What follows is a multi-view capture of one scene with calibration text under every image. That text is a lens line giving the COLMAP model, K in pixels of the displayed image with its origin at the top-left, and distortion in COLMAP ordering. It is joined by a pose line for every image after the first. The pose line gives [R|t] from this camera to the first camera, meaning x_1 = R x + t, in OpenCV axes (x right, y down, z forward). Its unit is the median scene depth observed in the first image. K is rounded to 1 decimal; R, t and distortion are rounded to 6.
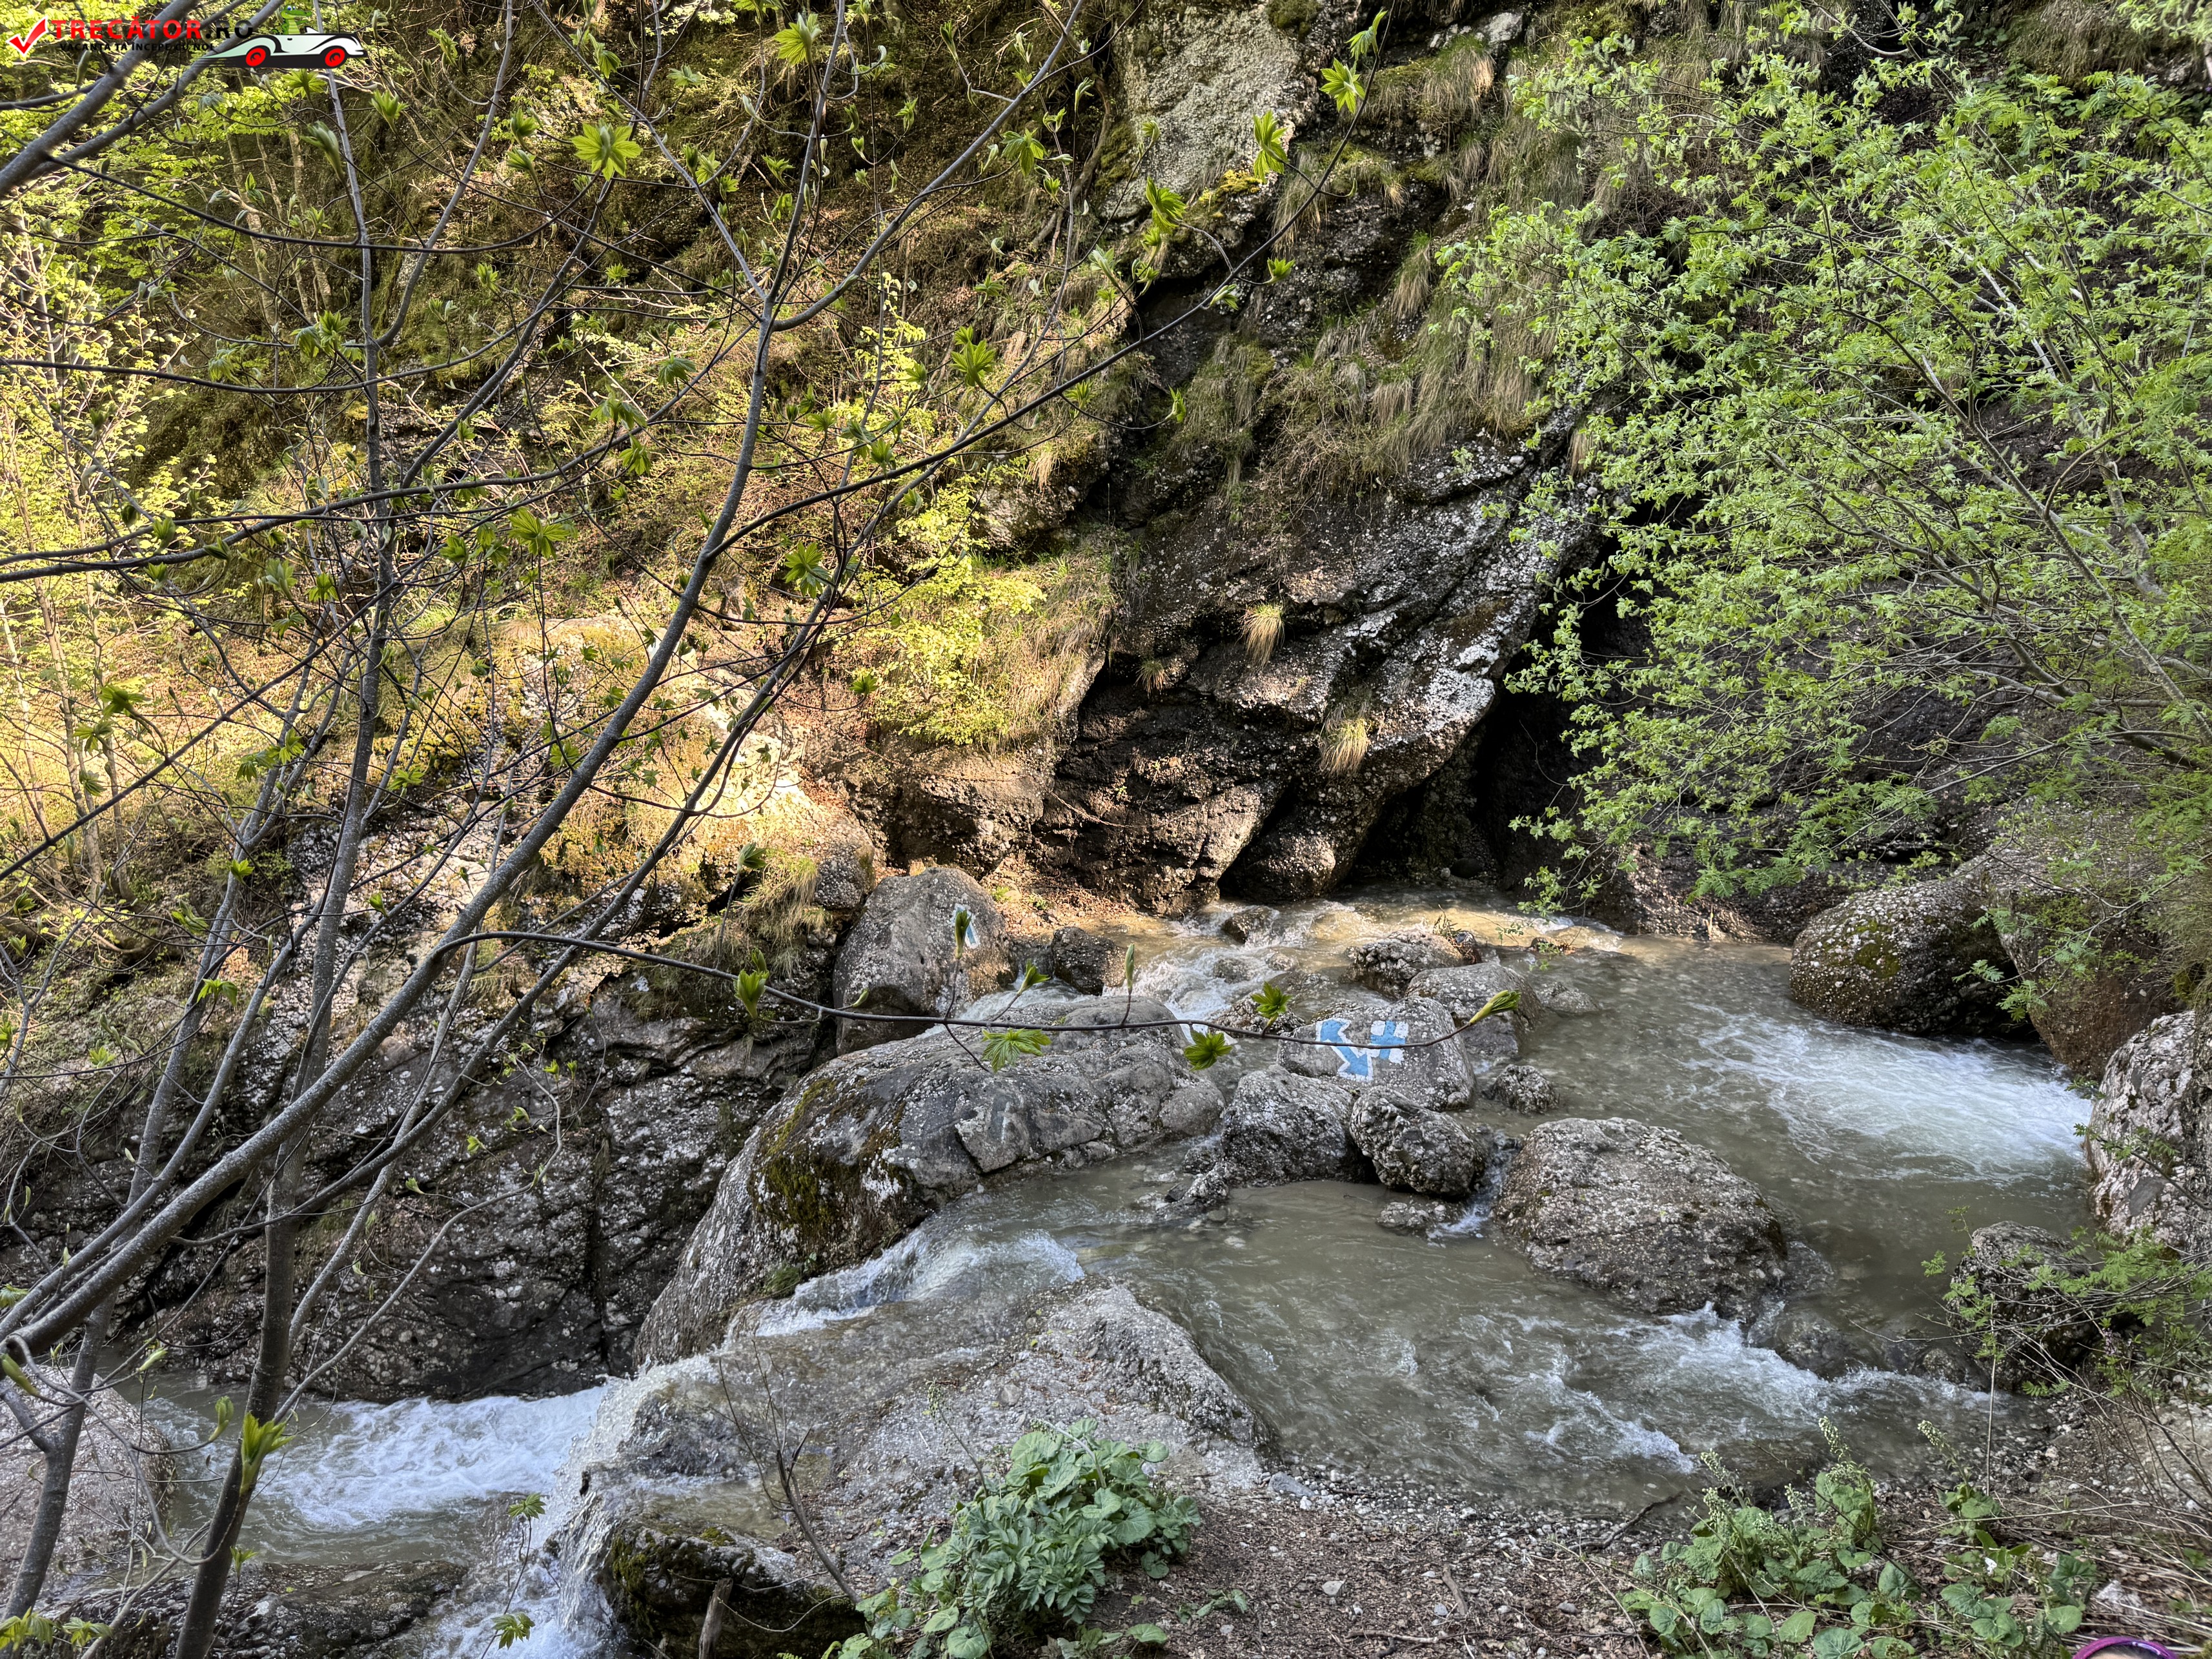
lens RADIAL K [[1494.9, 0, 1096.0], [0, 1494.9, 865.1], [0, 0, 1]] dist [0.150893, -0.214095]
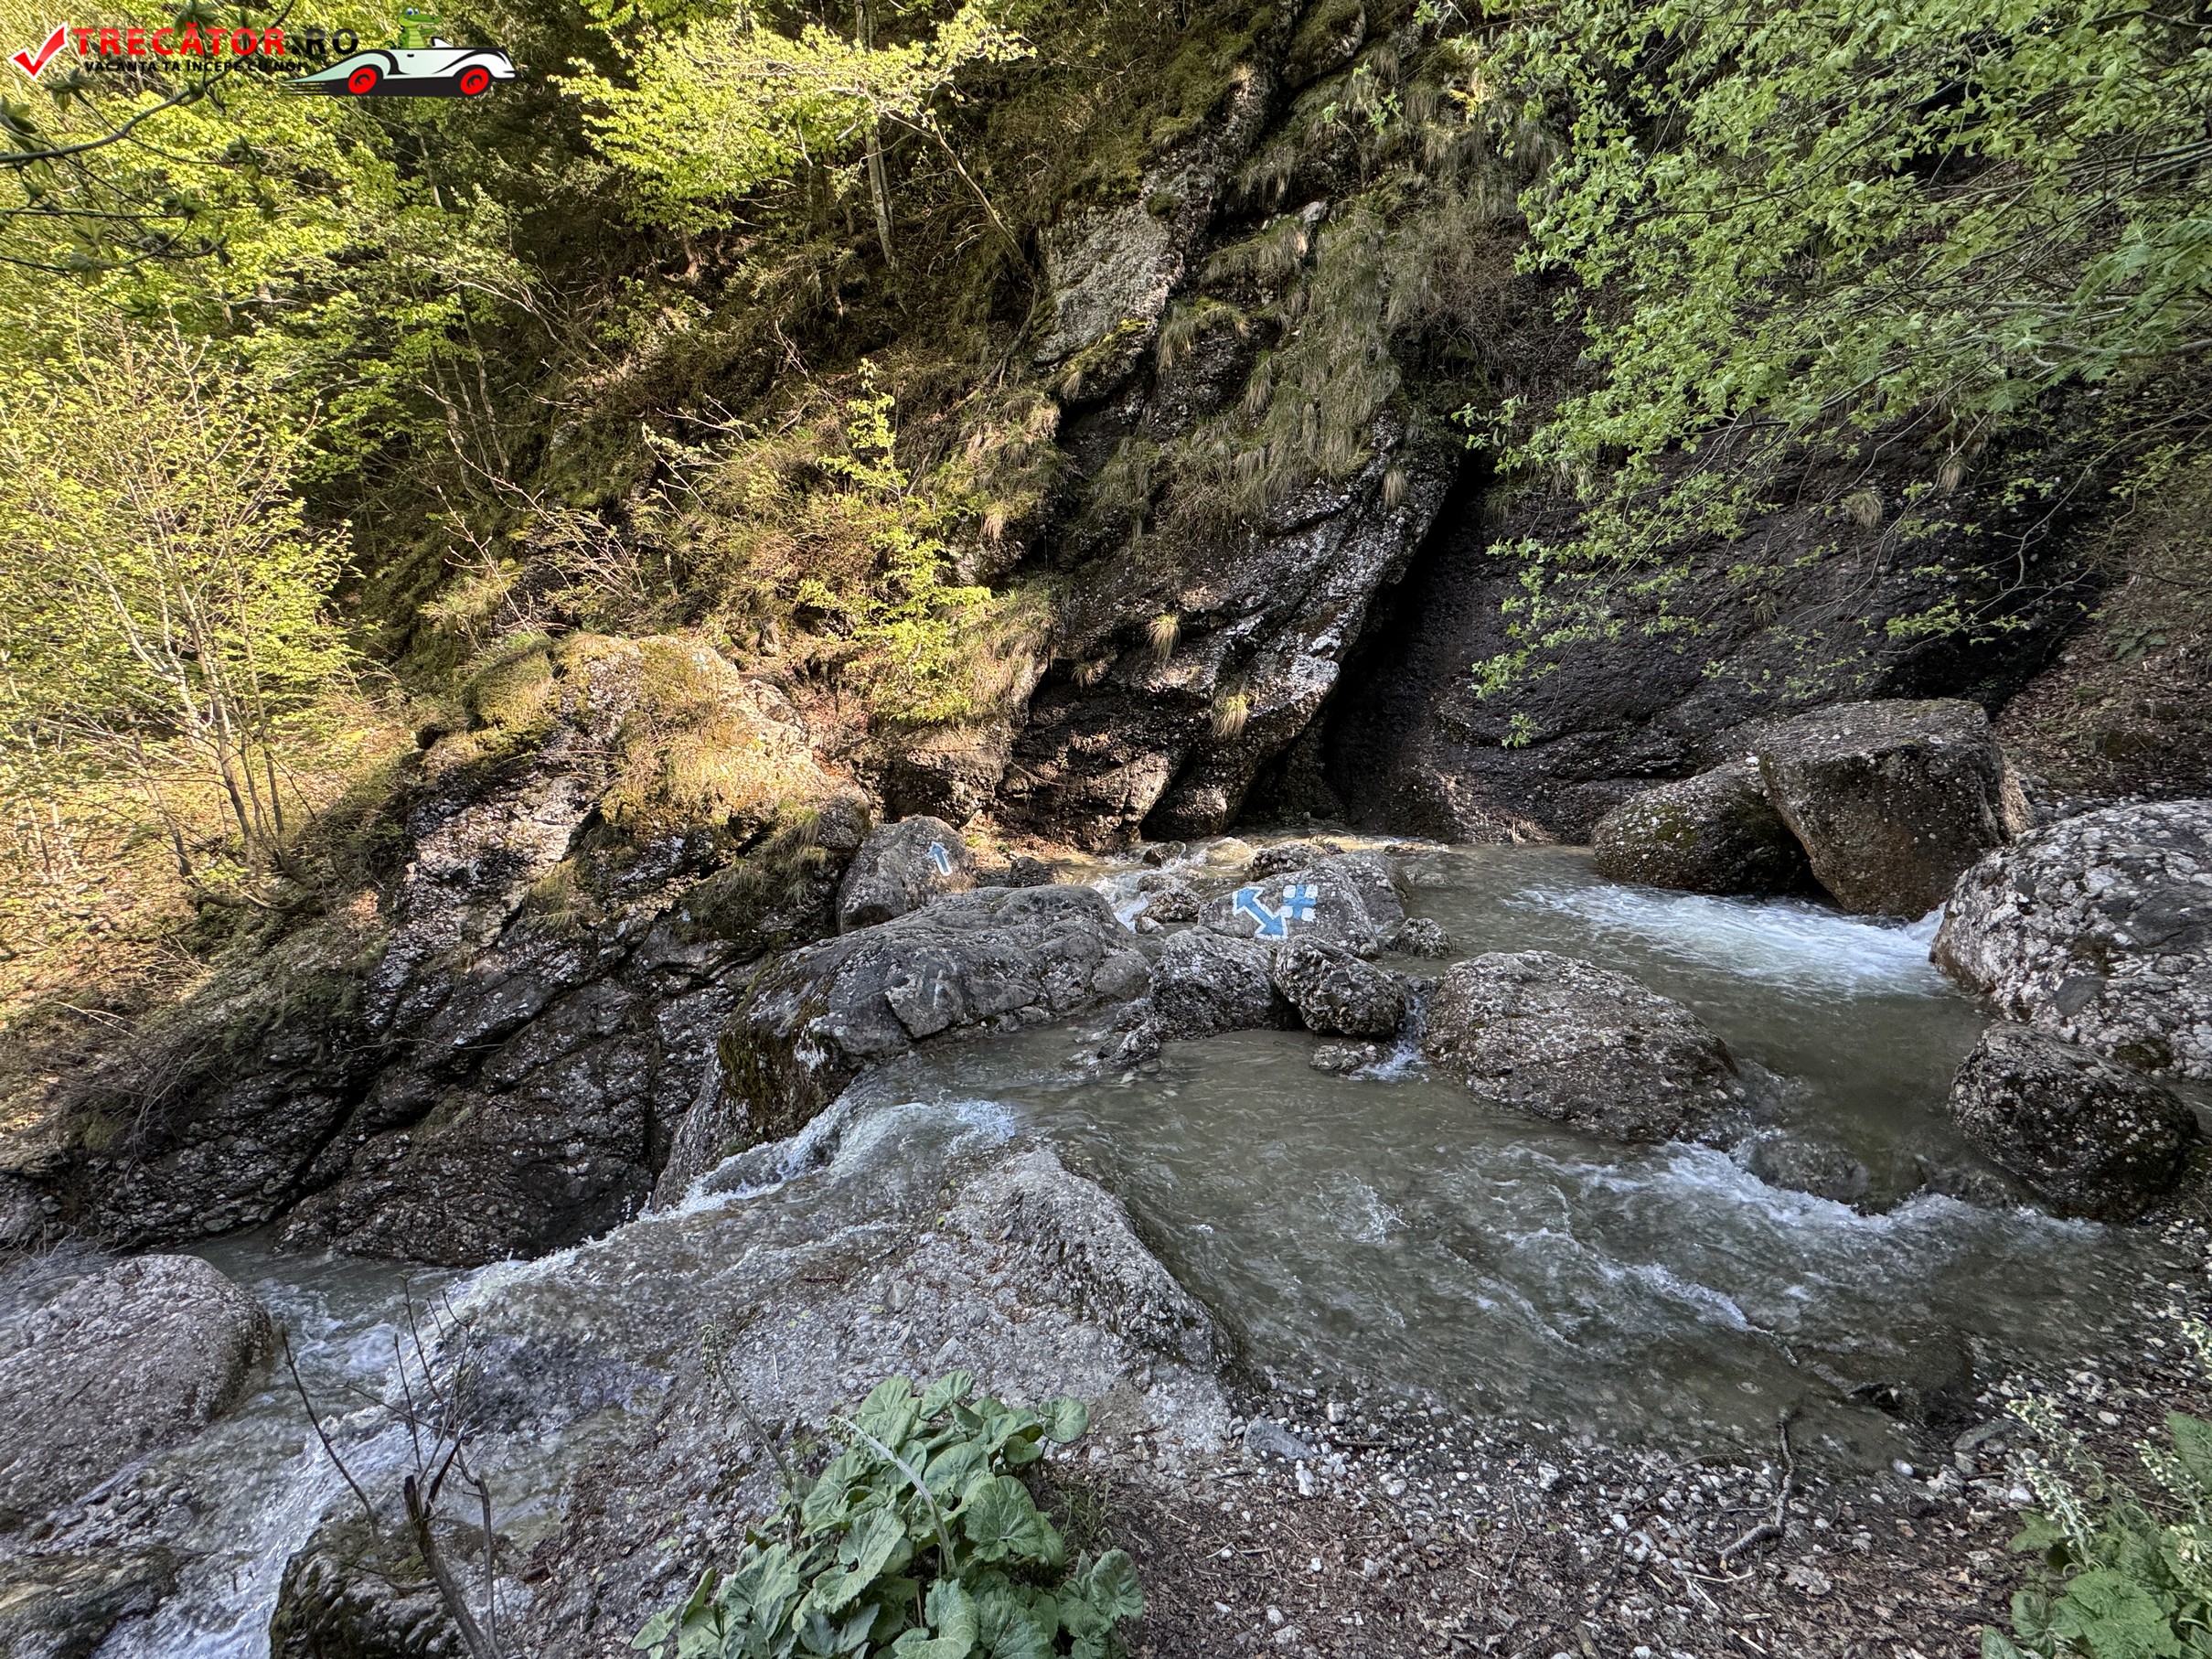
lens RADIAL K [[887.0, 0, 1106.0], [0, 887.0, 829.5], [0, 0, 1]] dist [-0.000217, 0.000077]
pose [[0.998281, -0.037476, 0.045072, 0.018522], [0.040163, 0.997375, -0.060252, 0.064673], [-0.042696, 0.061959, 0.997165, 0.242418]]
